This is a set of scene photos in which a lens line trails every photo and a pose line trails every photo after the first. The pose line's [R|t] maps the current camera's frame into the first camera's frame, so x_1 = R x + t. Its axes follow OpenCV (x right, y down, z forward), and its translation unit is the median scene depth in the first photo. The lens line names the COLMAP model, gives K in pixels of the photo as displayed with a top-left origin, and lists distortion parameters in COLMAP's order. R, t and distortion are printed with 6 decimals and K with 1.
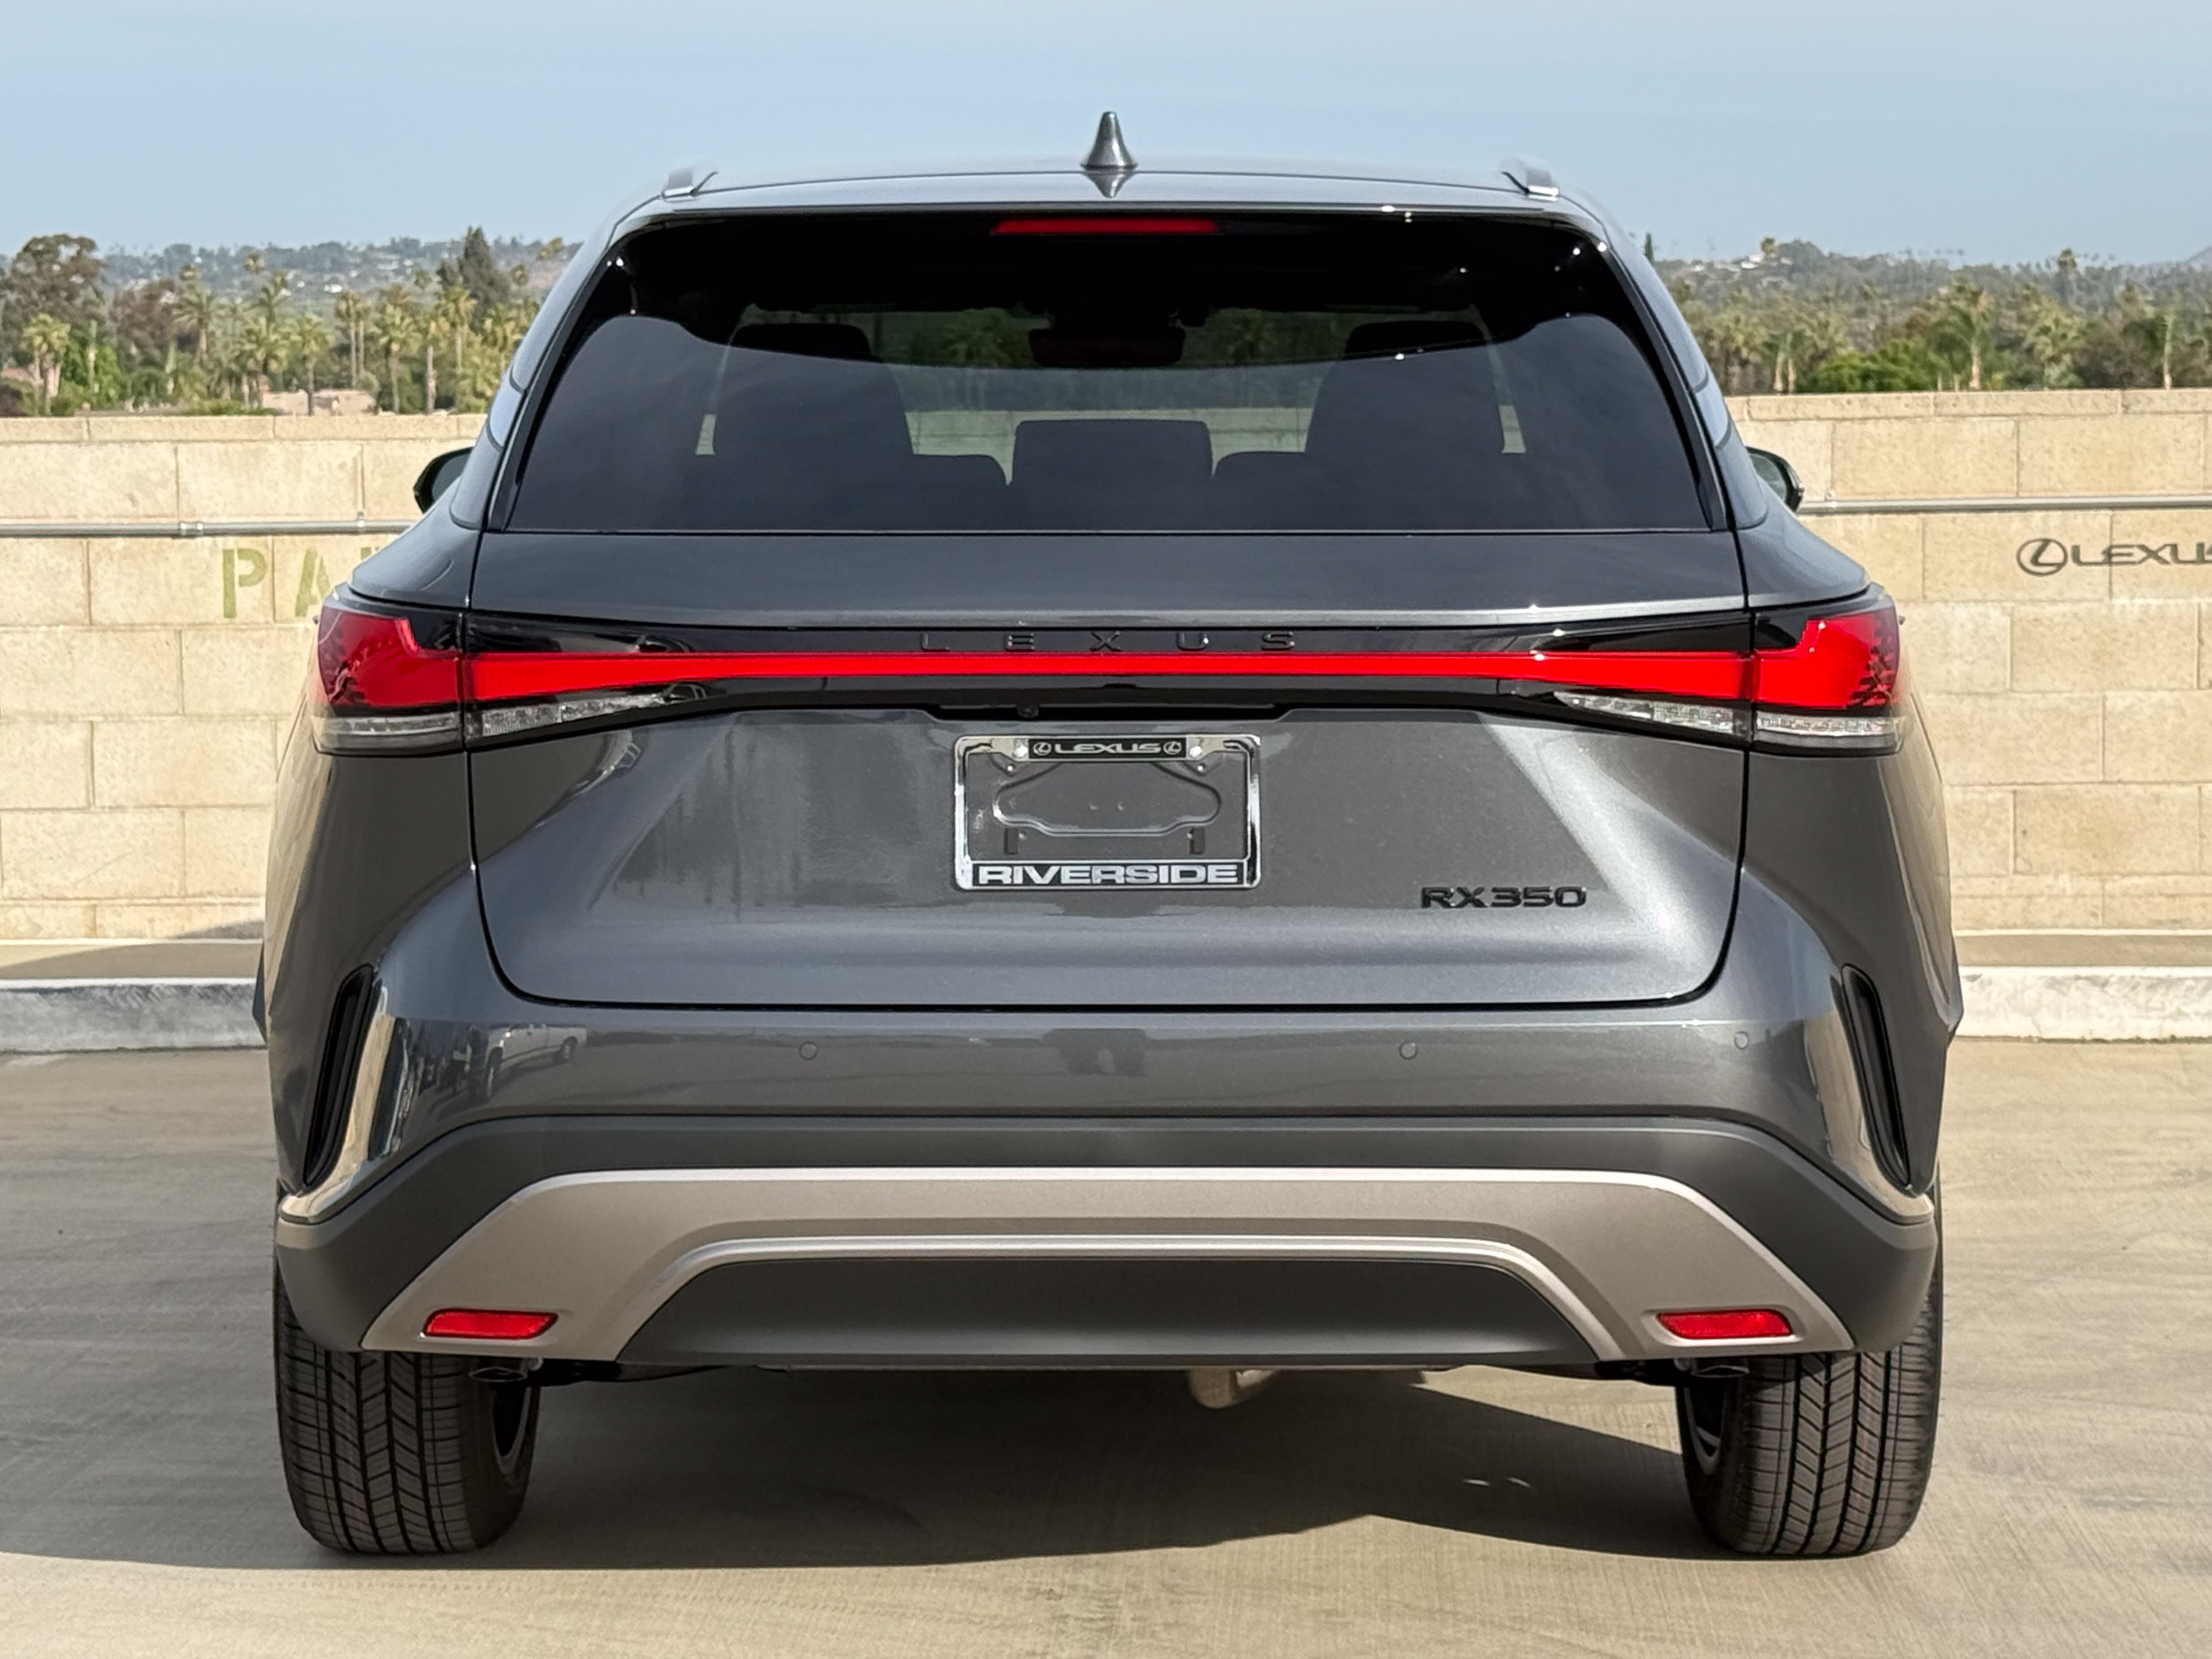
lens RADIAL K [[4941.0, 0, 1106.0], [0, 4941.0, 829.5], [0, 0, 1]] dist [0.096808, 0.334270]
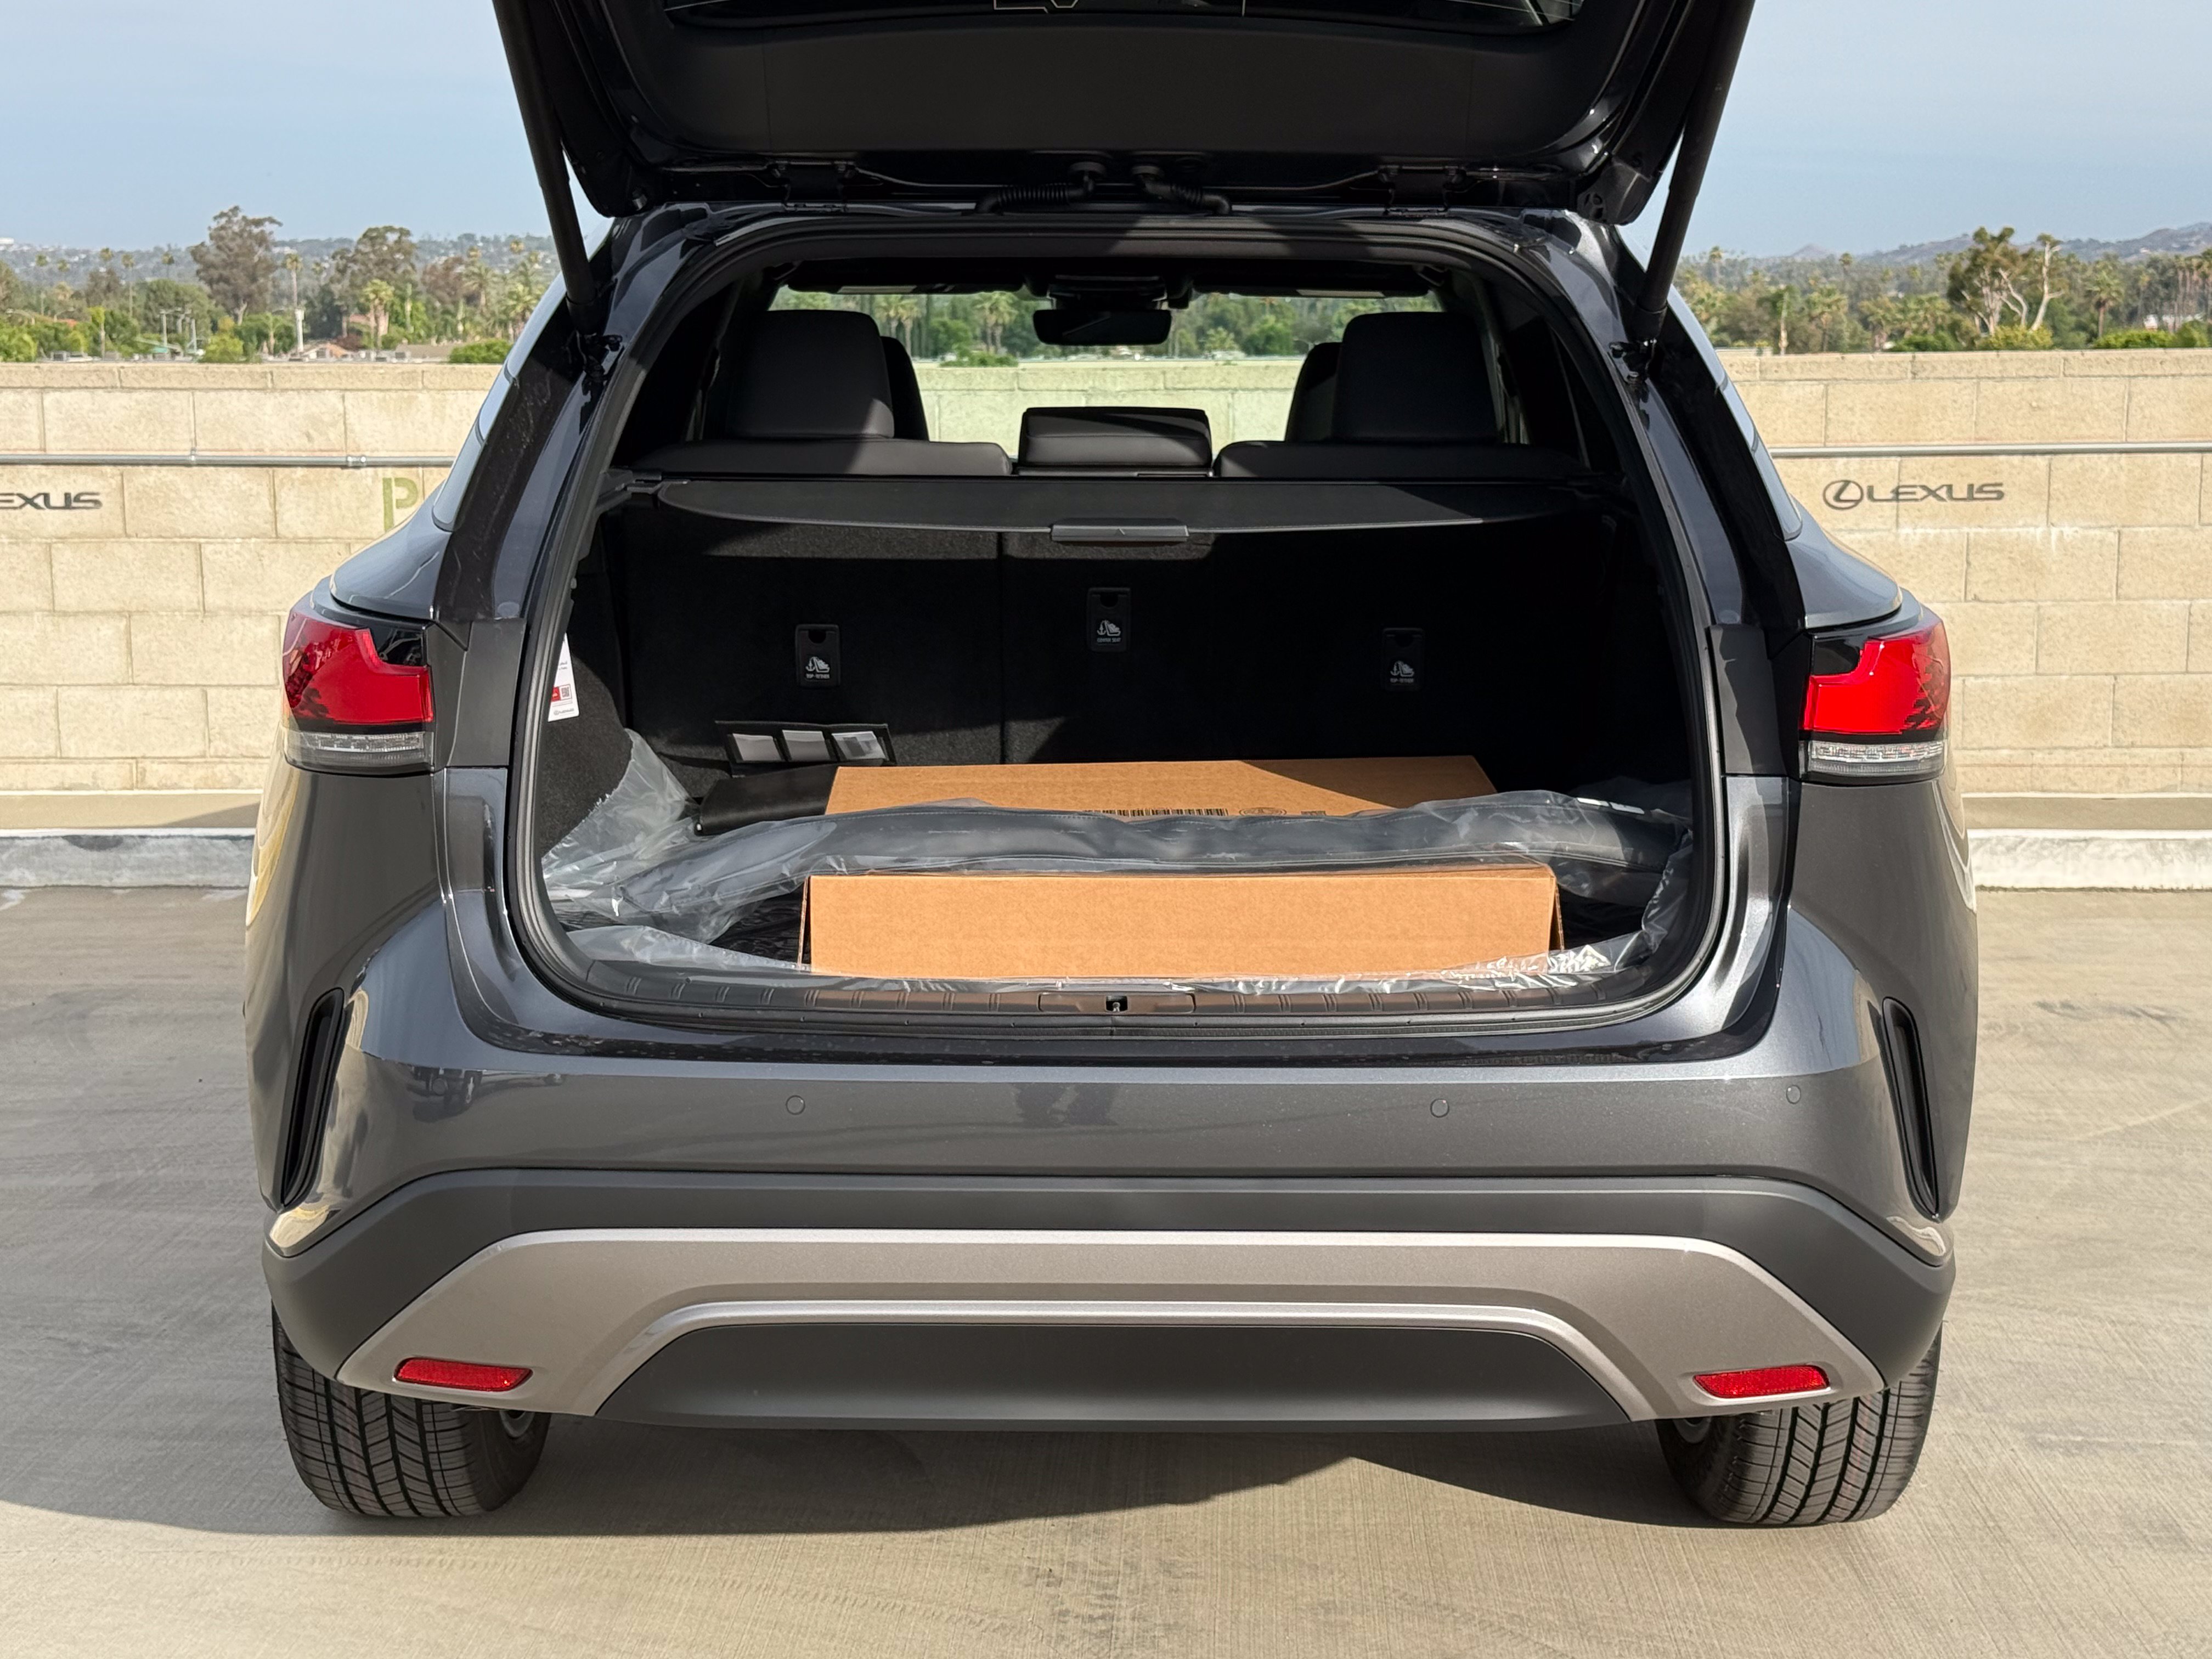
lens RADIAL K [[3188.0, 0, 1106.0], [0, 3188.0, 829.5], [0, 0, 1]] dist [0.135295, -0.130972]
pose [[0.999940, 0.006073, 0.009081, -0.004355], [-0.006646, 0.997901, 0.064411, -0.026631], [-0.008670, -0.064467, 0.997882, 0.232196]]
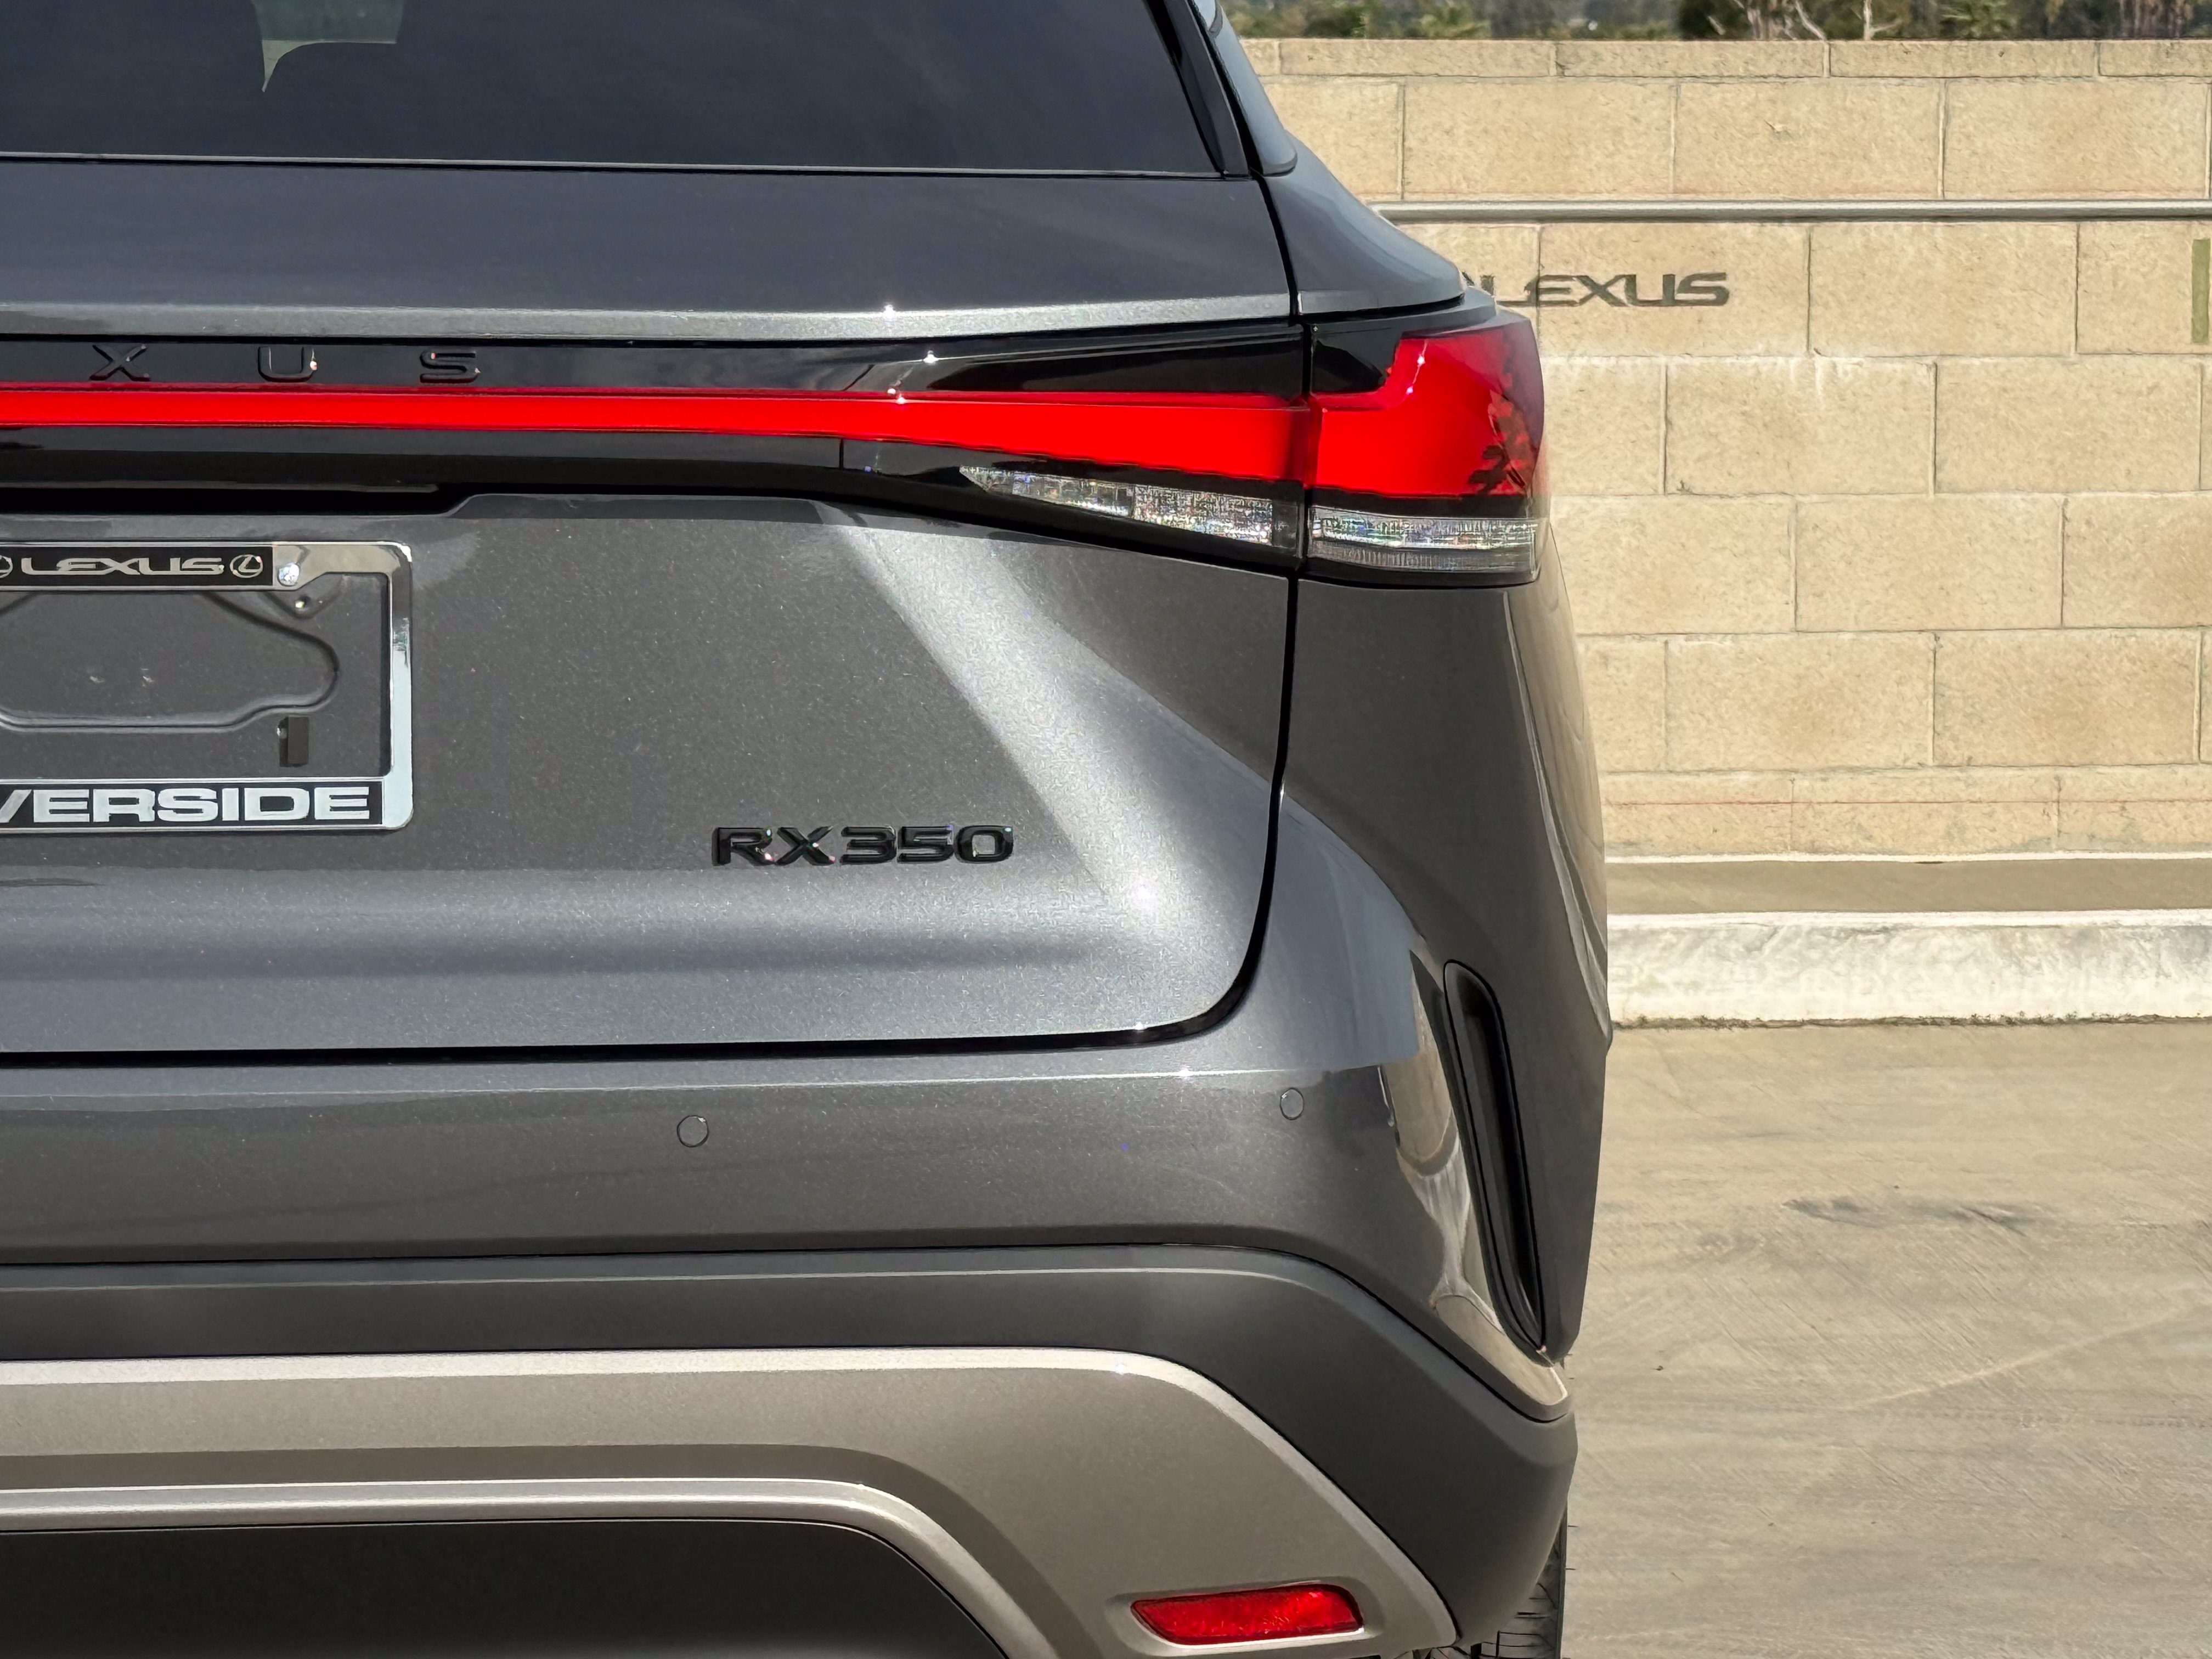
lens RADIAL K [[6676.3, 0, 1106.0], [0, 6676.3, 829.5], [0, 0, 1]] dist [0.053305, 1.471885]
pose [[0.984746, -0.003085, 0.173972, -0.011949], [-0.000400, 0.999800, 0.019998, -0.001536], [-0.173999, -0.019763, 0.984547, 0.160475]]
